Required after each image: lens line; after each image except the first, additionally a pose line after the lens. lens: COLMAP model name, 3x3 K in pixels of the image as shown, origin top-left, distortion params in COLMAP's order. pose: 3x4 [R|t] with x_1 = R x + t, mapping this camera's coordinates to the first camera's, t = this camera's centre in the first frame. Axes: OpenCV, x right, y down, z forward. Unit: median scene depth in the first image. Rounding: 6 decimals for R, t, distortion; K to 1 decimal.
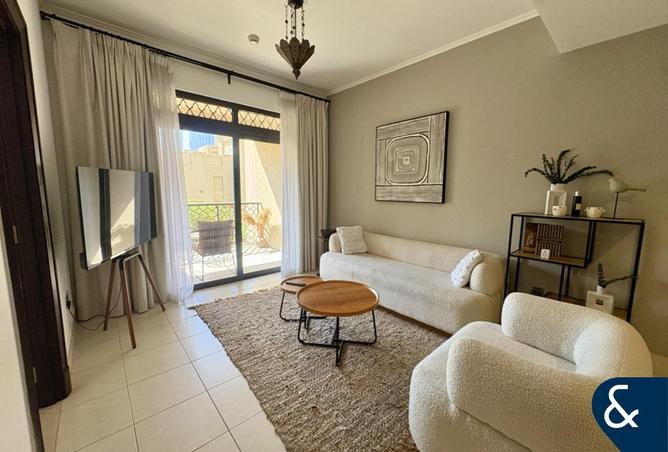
lens RADIAL K [[265.7, 0, 333.0], [0, 265.7, 222.3], [0, 0, 1]] dist [-0.001449, -0.000324]
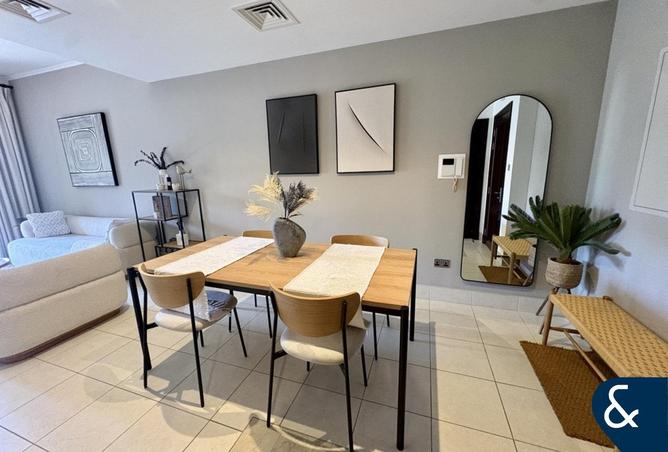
lens RADIAL K [[265.7, 0, 333.0], [0, 265.7, 222.3], [0, 0, 1]] dist [-0.001449, -0.000324]
pose [[0.871630, -0.141071, 0.469426, 0.633486], [0.100232, 0.988750, 0.111025, 0.059210], [-0.479808, -0.049721, 0.875964, -0.572556]]
